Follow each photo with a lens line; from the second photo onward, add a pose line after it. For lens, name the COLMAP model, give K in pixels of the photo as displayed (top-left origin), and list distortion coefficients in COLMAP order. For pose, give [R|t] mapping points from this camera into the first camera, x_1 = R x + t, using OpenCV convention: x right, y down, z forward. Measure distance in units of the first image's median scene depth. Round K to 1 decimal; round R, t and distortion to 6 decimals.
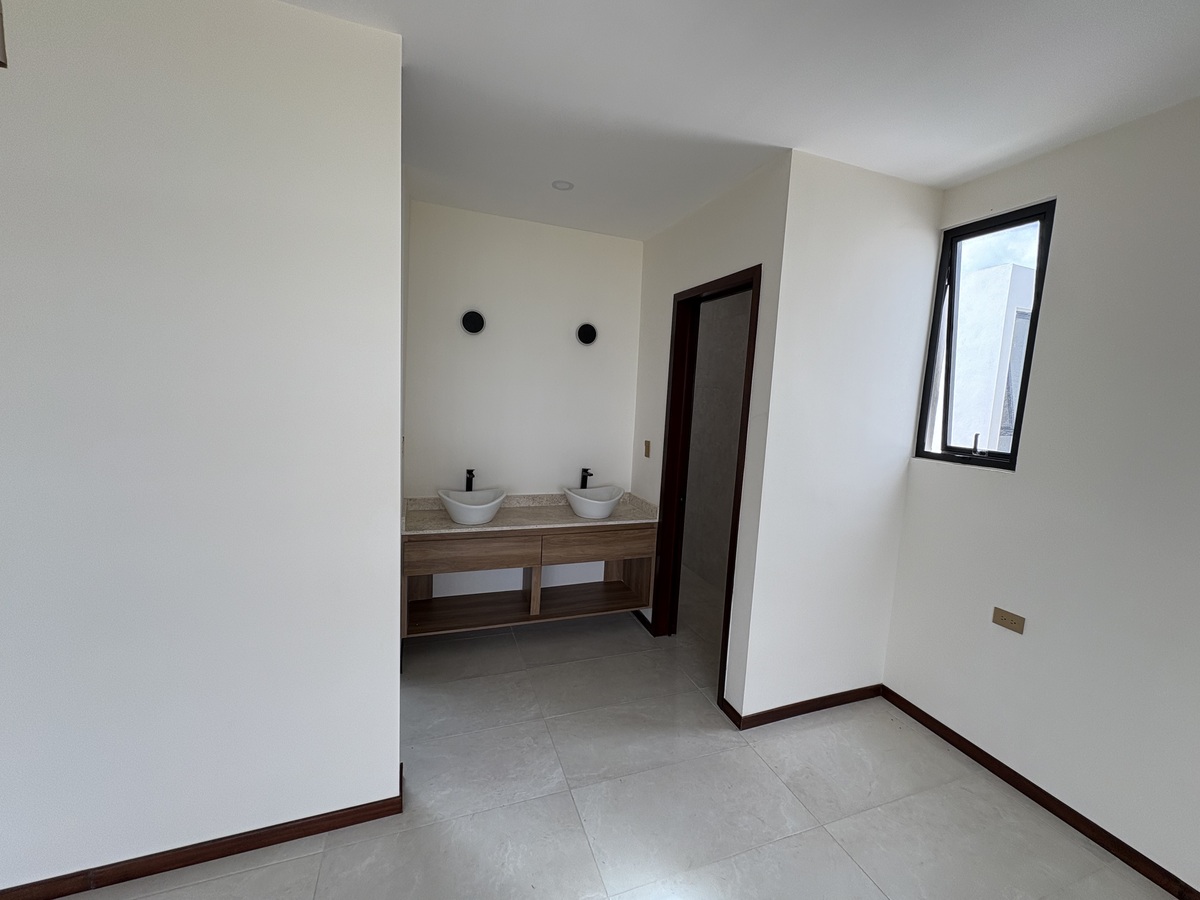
lens RADIAL K [[480.5, 0, 599.3], [0, 480.5, 448.6], [0, 0, 1]] dist [0.000451, 0.000488]
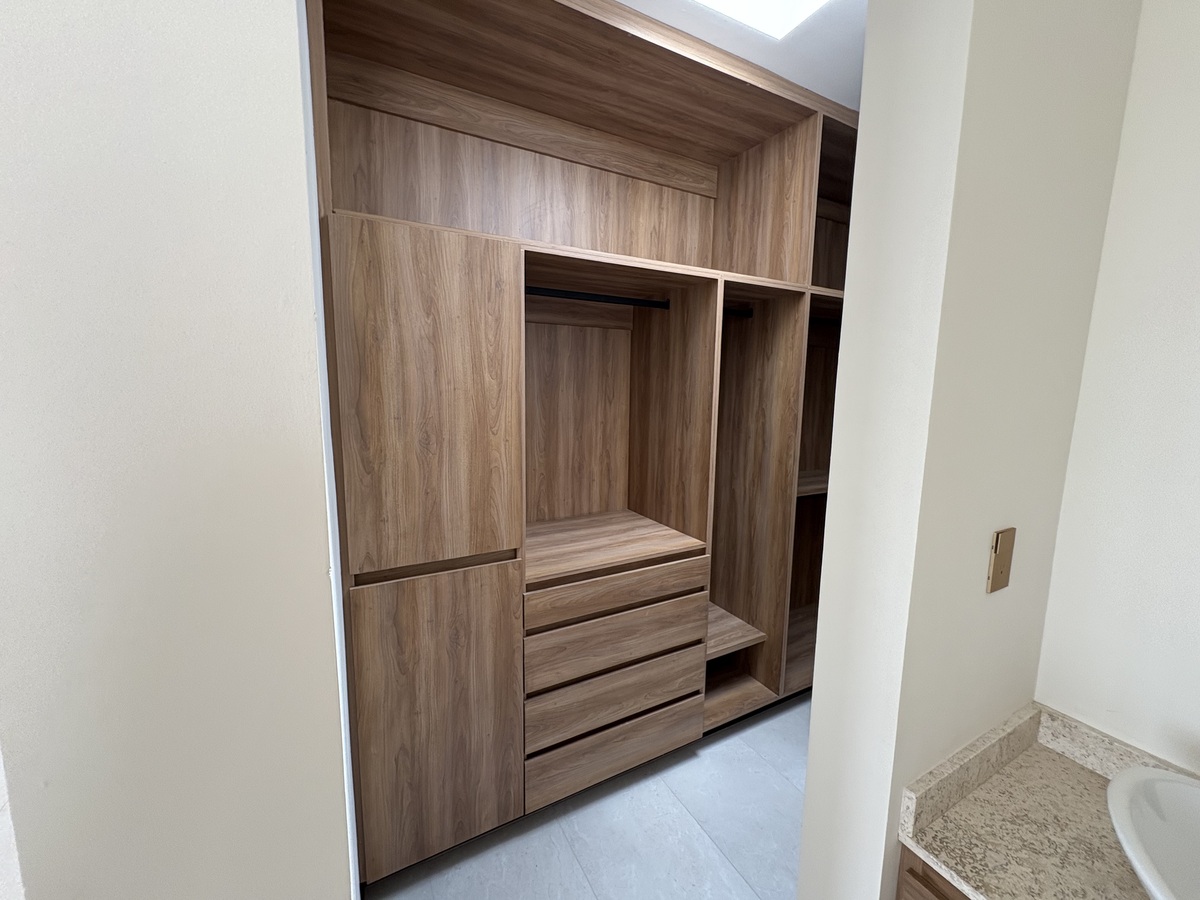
lens RADIAL K [[480.5, 0, 598.1], [0, 480.5, 446.9], [0, 0, 1]] dist [0.000451, 0.000488]
pose [[0.146269, 0.077902, -0.986173, -0.131652], [-0.117668, 0.991187, 0.060846, -0.059132], [0.982222, 0.107141, 0.154147, 0.628137]]
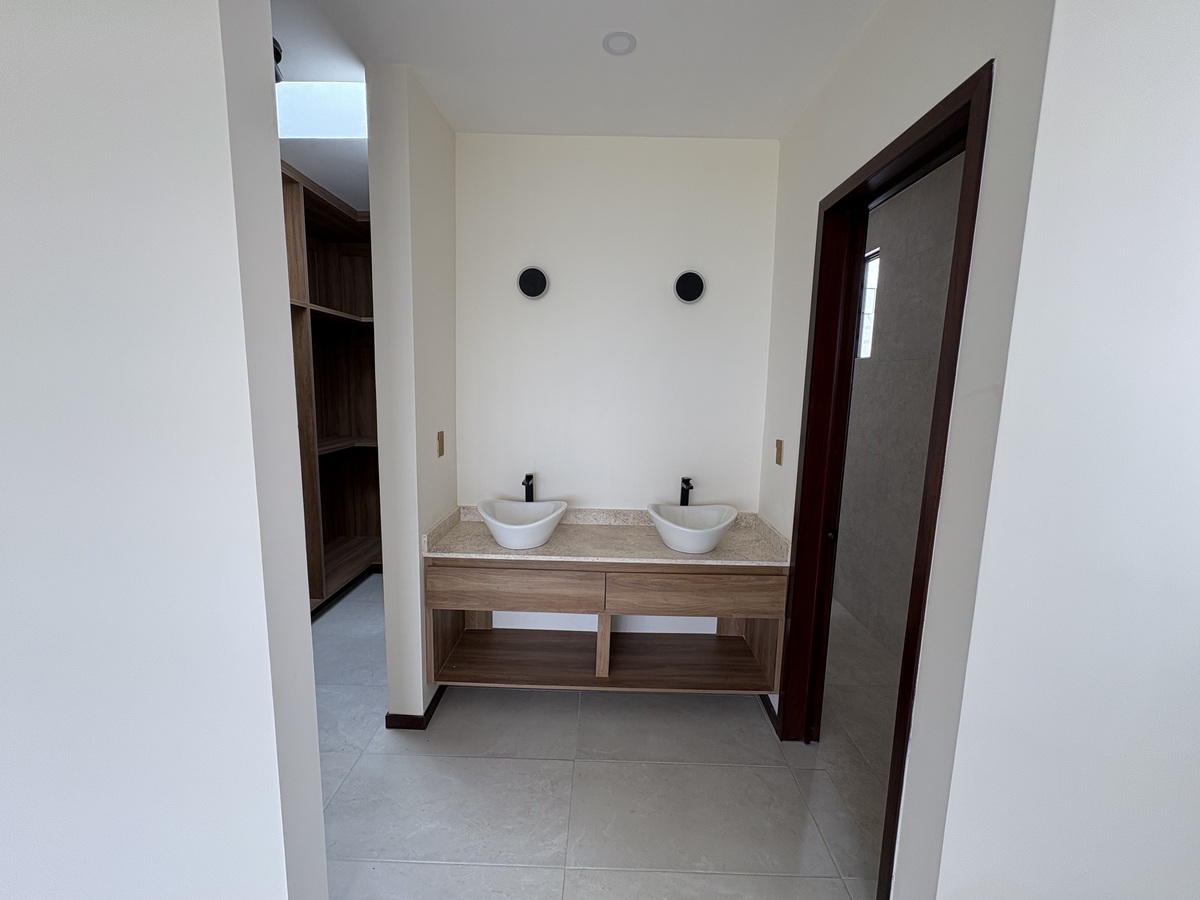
lens RADIAL K [[480.5, 0, 600.5], [0, 480.5, 447.3], [0, 0, 1]] dist [0.000451, 0.000488]
pose [[0.933899, 0.018977, -0.357034, 0.115912], [-0.015629, 0.999803, 0.012261, -0.011398], [0.357196, -0.005871, 0.934011, 0.317167]]
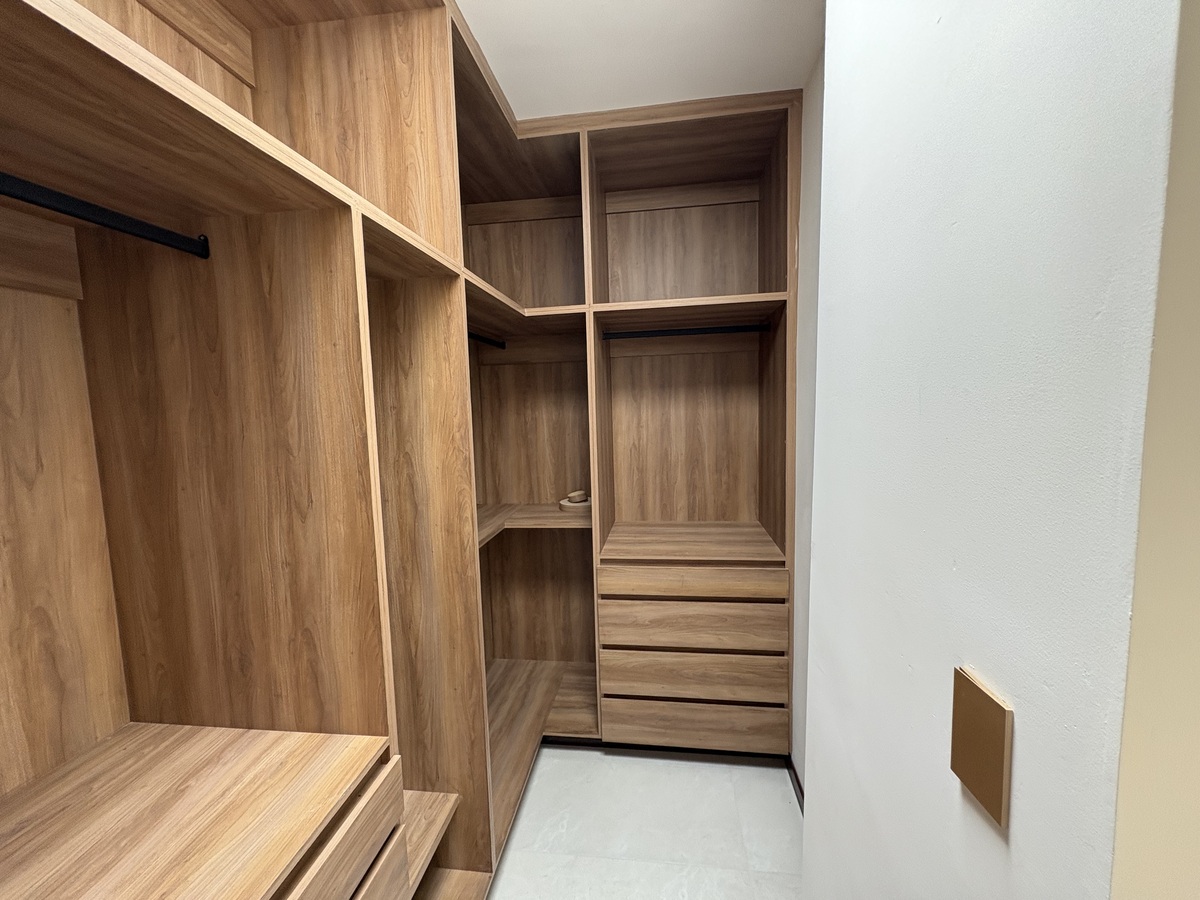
lens RADIAL K [[480.5, 0, 600.8], [0, 480.5, 446.3], [0, 0, 1]] dist [0.000451, 0.000488]
pose [[0.886023, -0.036955, -0.462166, -0.441610], [0.024086, 0.999141, -0.033716, -0.088004], [0.463015, 0.018742, 0.886152, 0.658789]]
